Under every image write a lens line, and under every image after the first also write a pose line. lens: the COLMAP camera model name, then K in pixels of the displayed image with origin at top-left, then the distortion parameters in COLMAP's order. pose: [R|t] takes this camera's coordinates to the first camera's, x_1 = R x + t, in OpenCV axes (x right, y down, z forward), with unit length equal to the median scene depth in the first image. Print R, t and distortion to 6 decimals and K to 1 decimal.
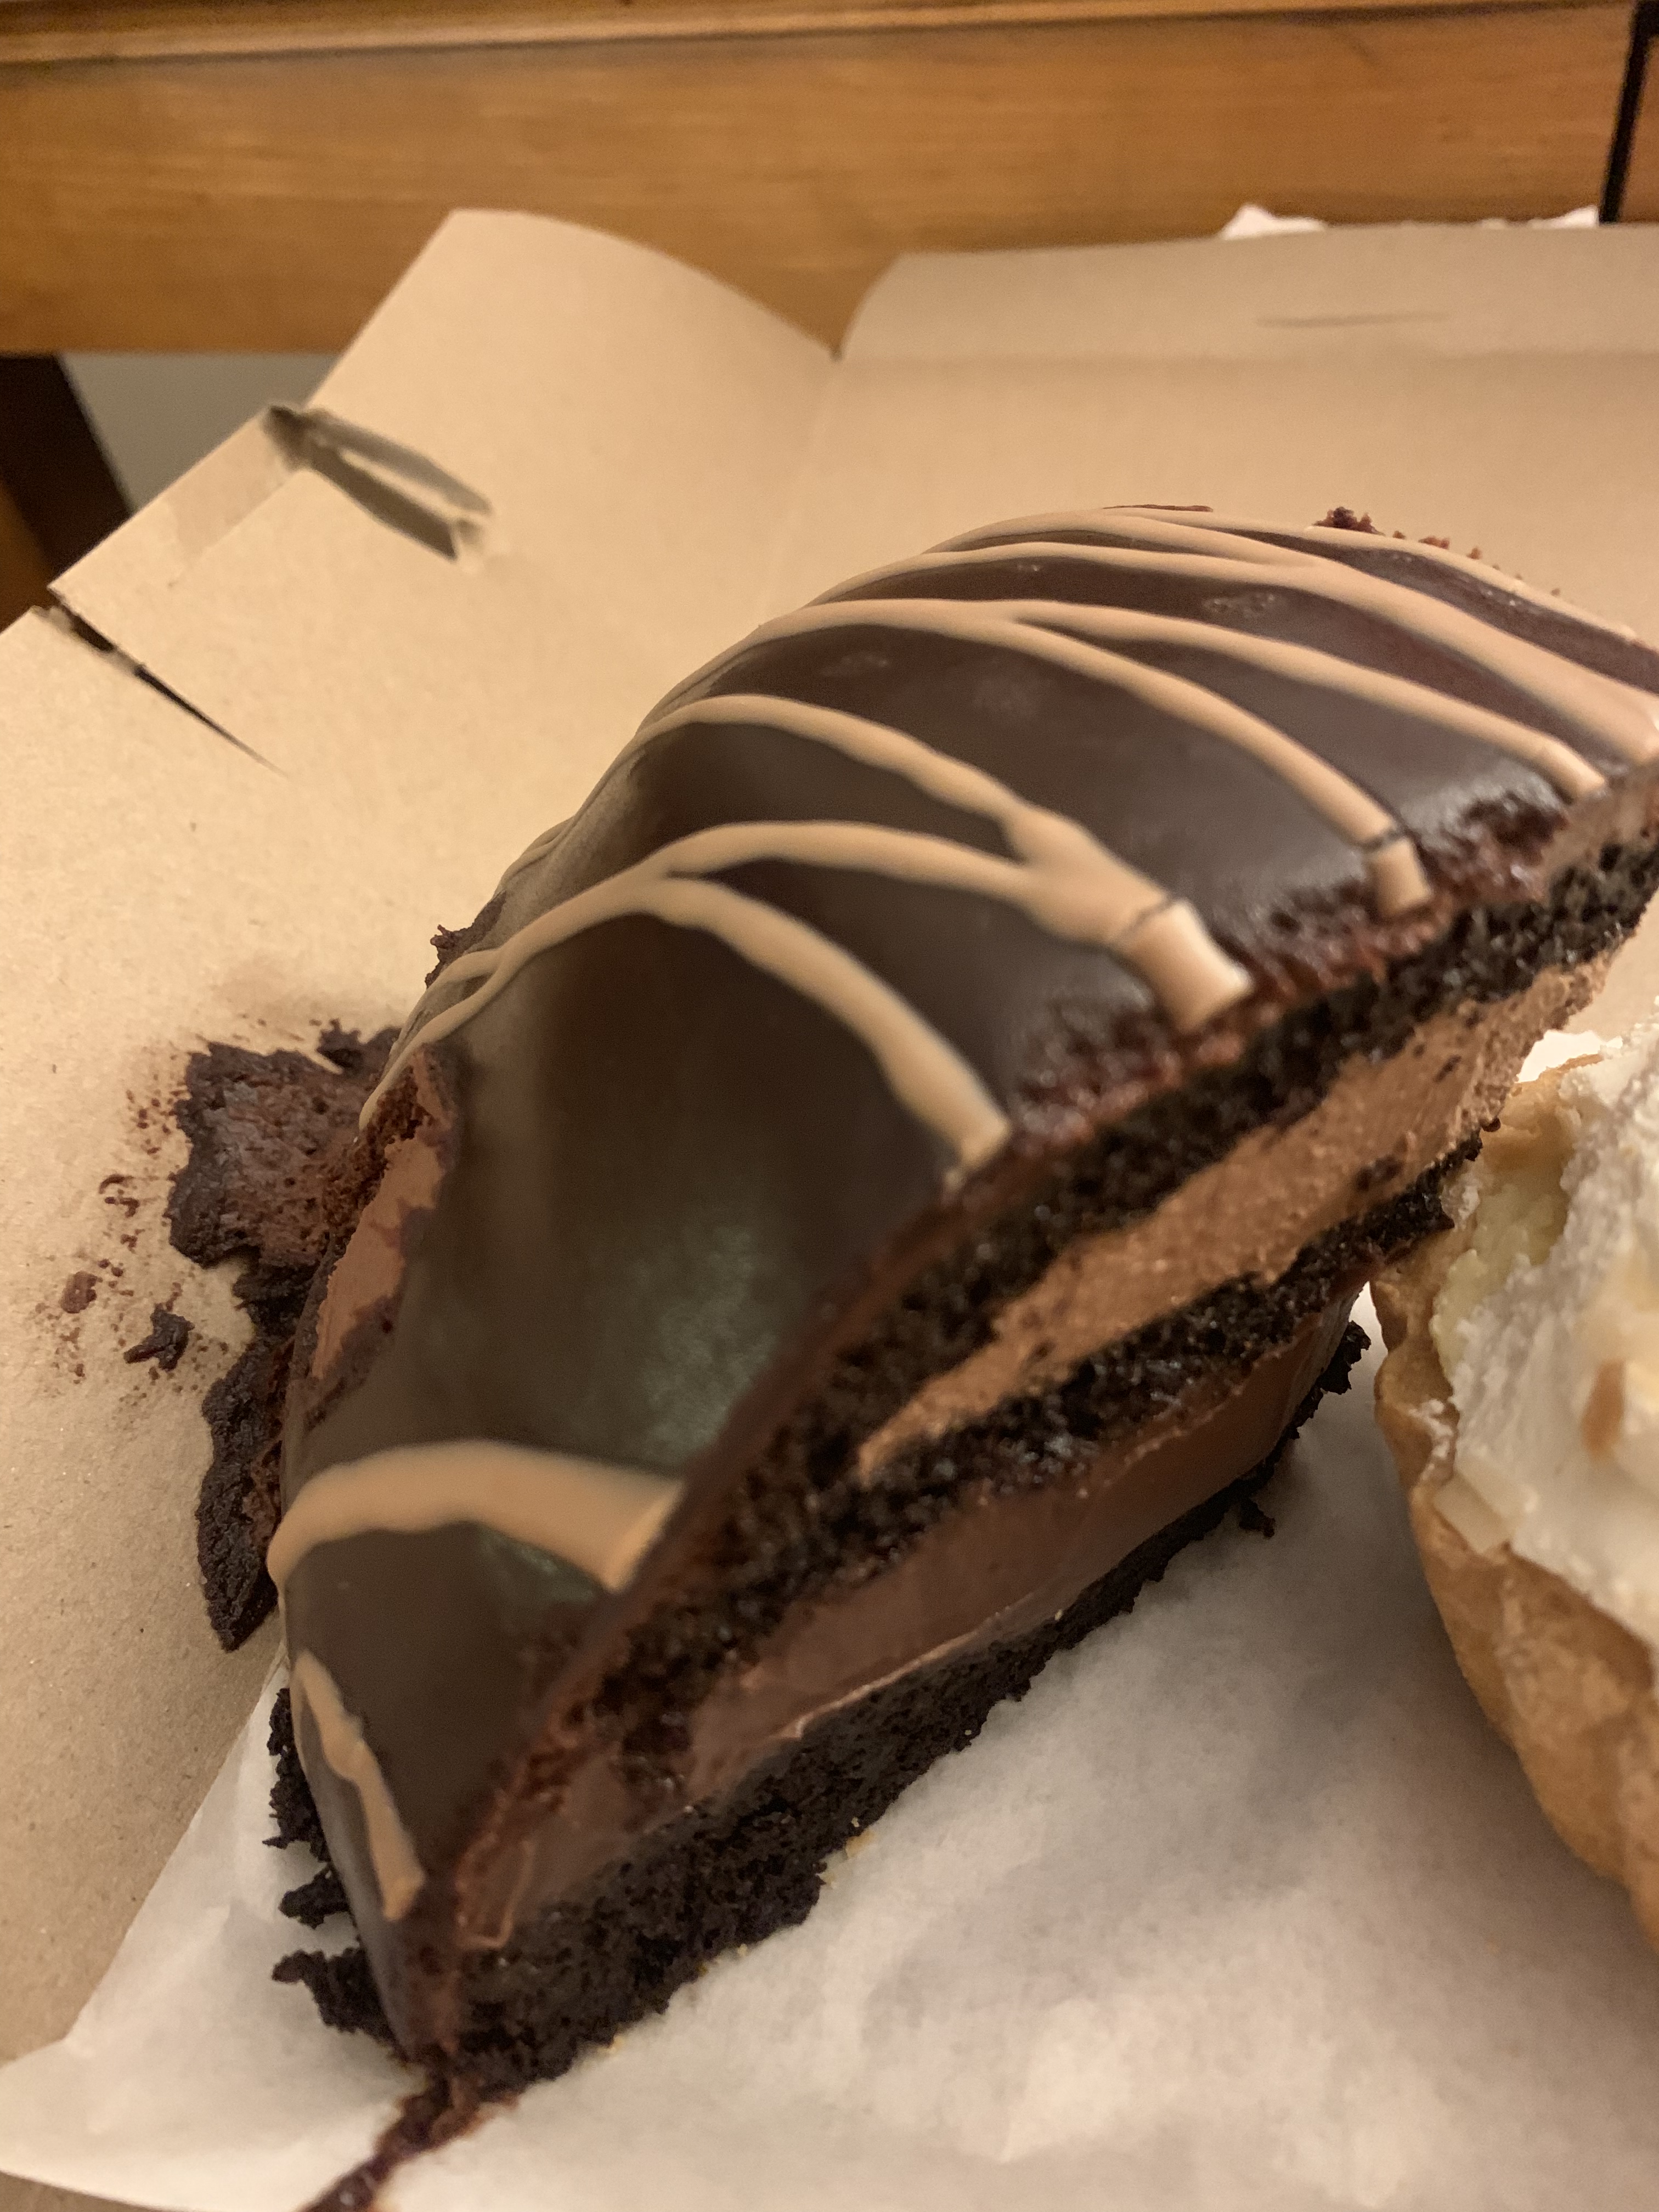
lens RADIAL K [[1824.1, 0, 822.1], [0, 1824.1, 1102.3], [0, 0, 1]] dist [0.038735, -0.048036]
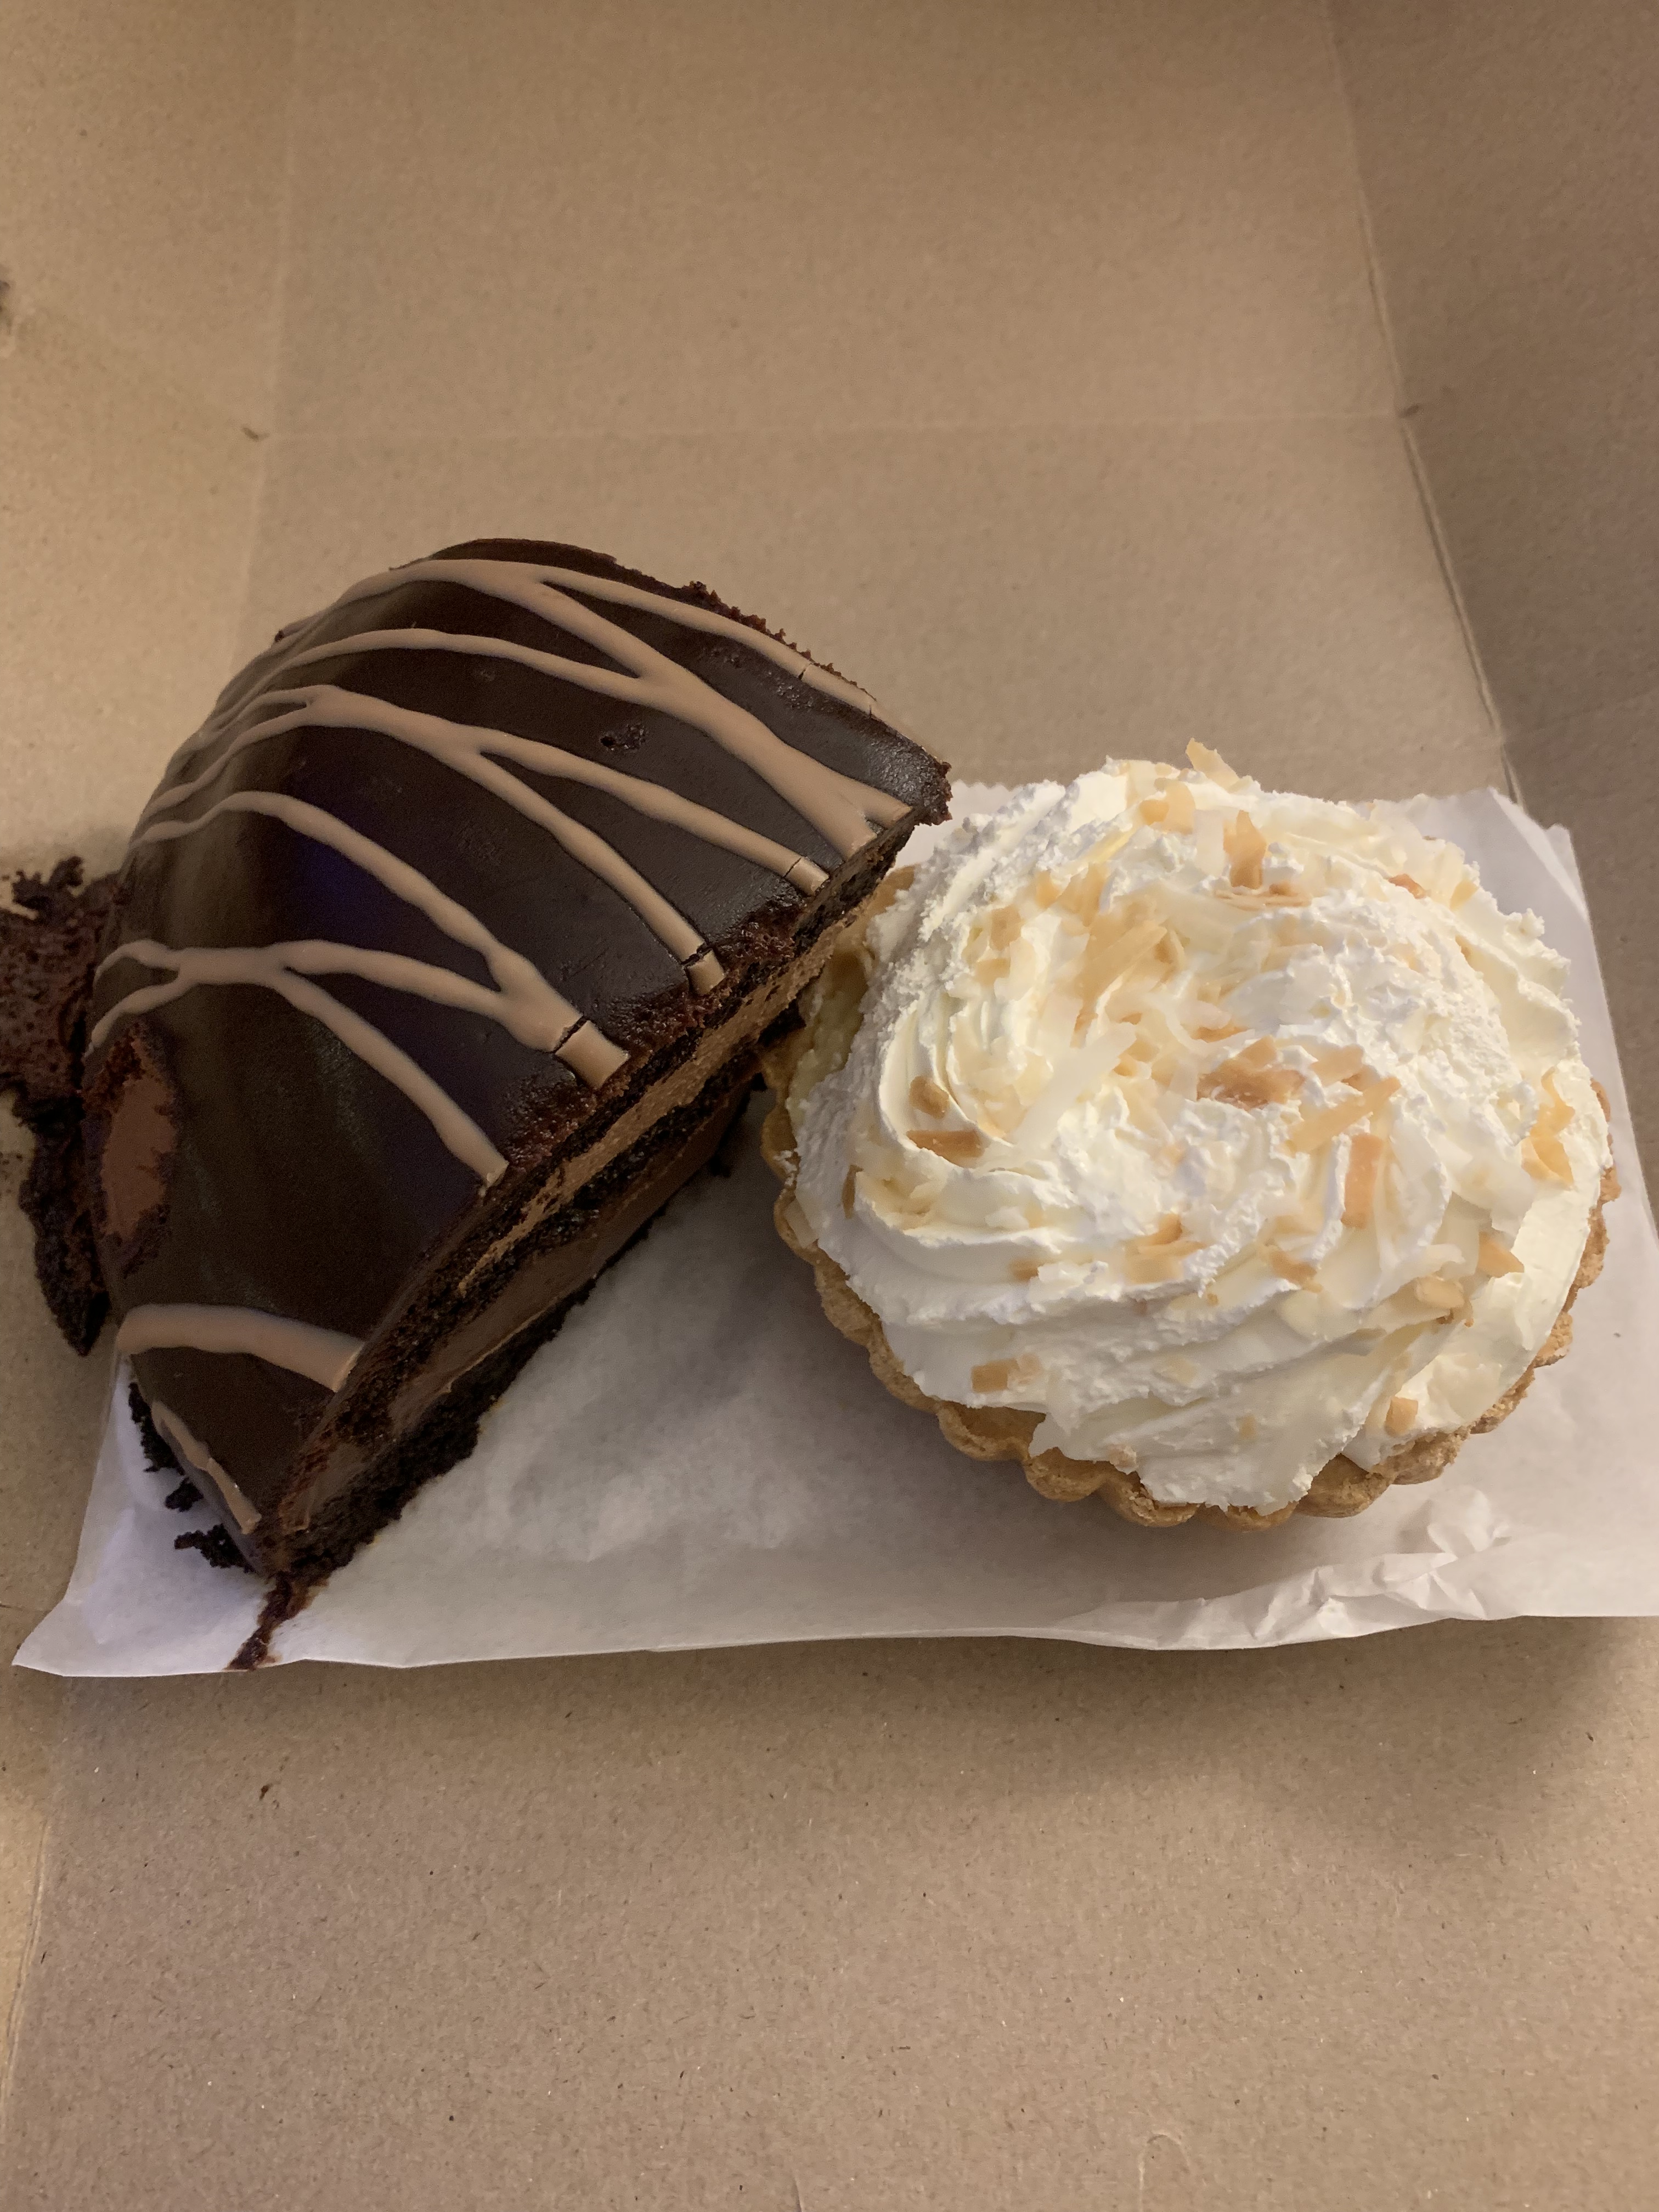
lens RADIAL K [[1824.1, 0, 832.6], [0, 1824.1, 1099.9], [0, 0, 1]] dist [0.038735, -0.048036]
pose [[0.975553, -0.146887, 0.163465, 0.099149], [0.070300, 0.913314, 0.401143, -0.593401], [-0.208217, -0.379845, 0.901312, -0.580467]]
